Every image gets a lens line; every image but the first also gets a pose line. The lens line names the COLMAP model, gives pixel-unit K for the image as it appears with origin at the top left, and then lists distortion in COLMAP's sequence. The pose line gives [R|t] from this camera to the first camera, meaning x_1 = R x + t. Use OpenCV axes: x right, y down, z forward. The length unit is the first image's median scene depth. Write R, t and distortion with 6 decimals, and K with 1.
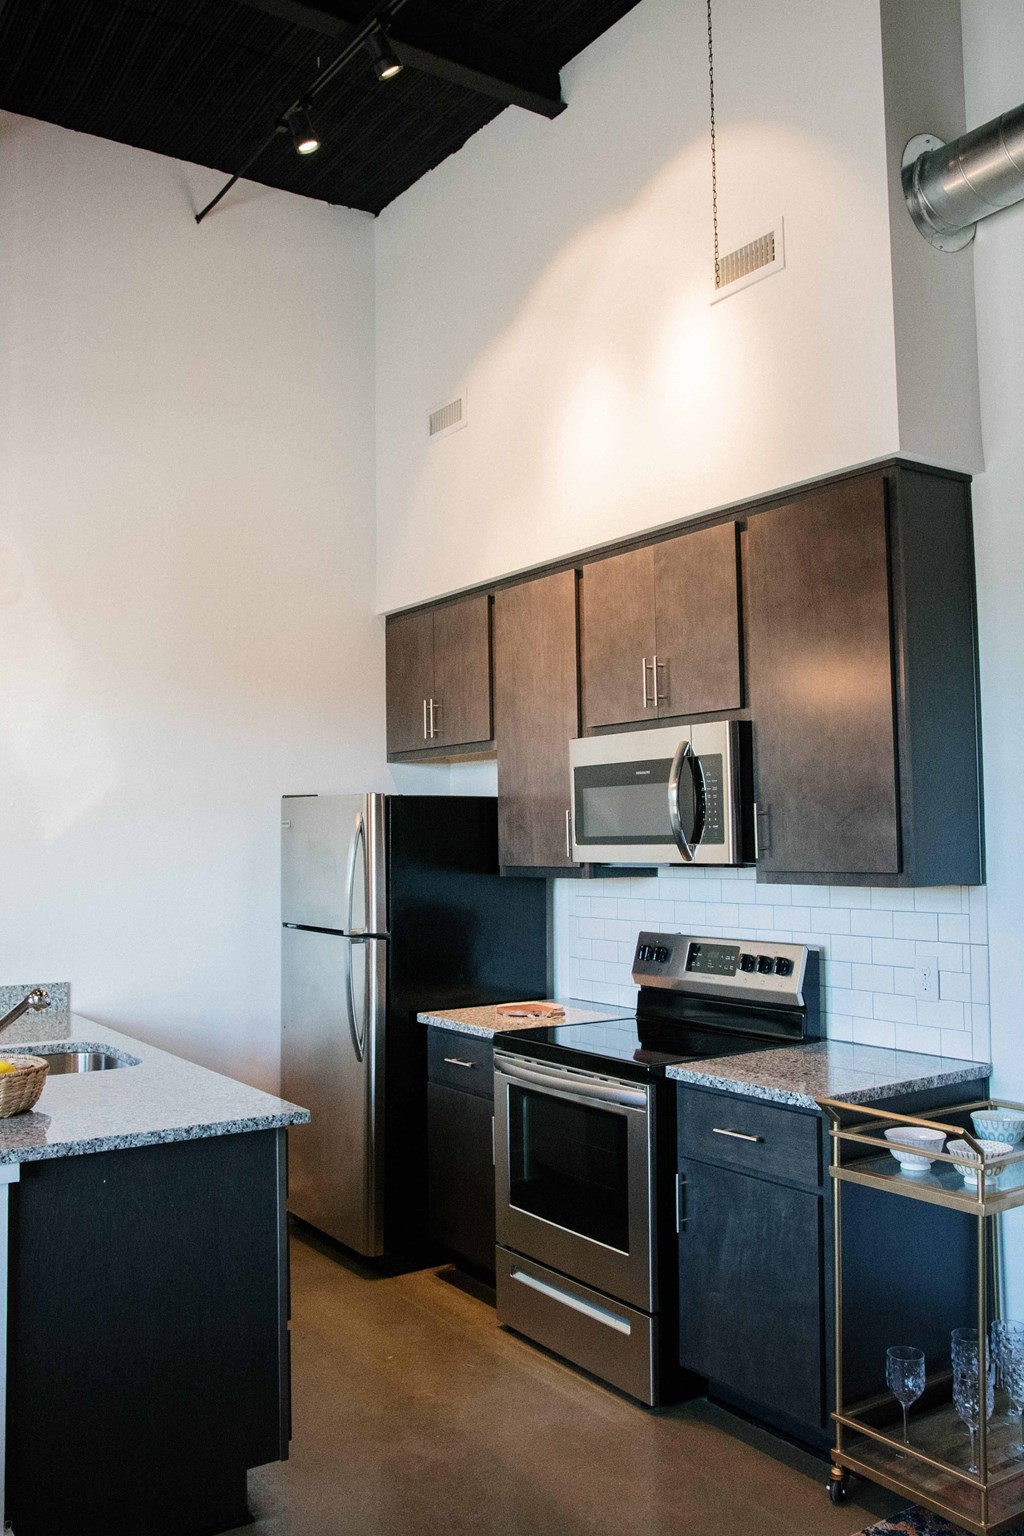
lens RADIAL K [[1279.3, 0, 510.1], [0, 1279.3, 767.0], [0, 0, 1]] dist [-0.081112, 0.069460]
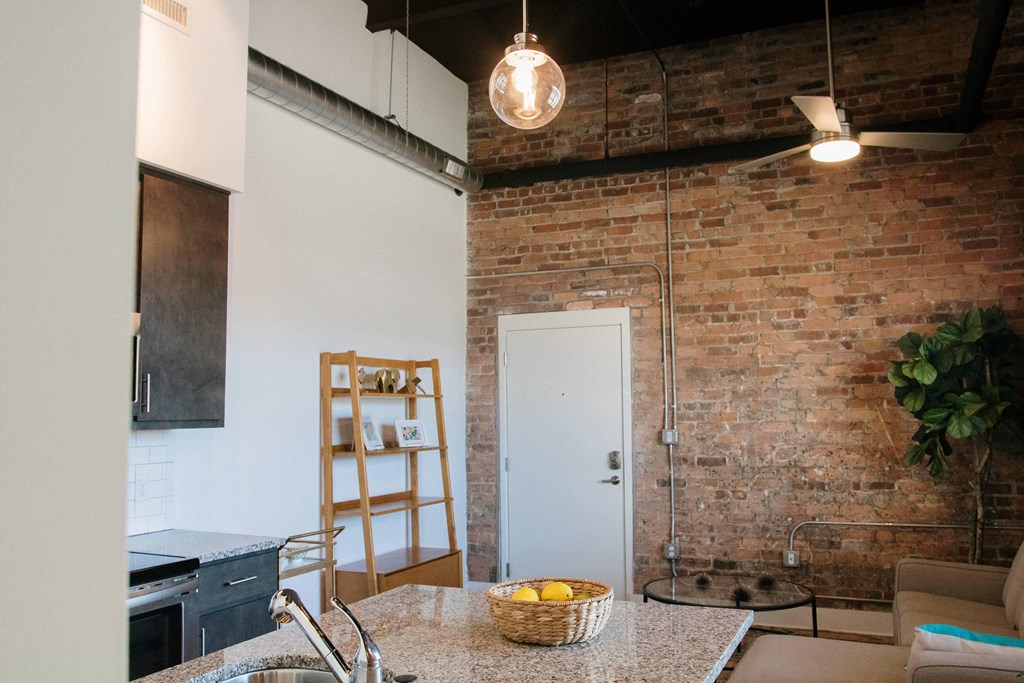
lens RADIAL K [[852.9, 0, 511.8], [0, 852.9, 342.7], [0, 0, 1]] dist [-0.081112, 0.069460]
pose [[-0.533045, 0.080183, 0.842279, -0.800964], [-0.033487, 0.992720, -0.115697, 0.086186], [-0.845424, -0.089877, -0.526479, 1.112832]]
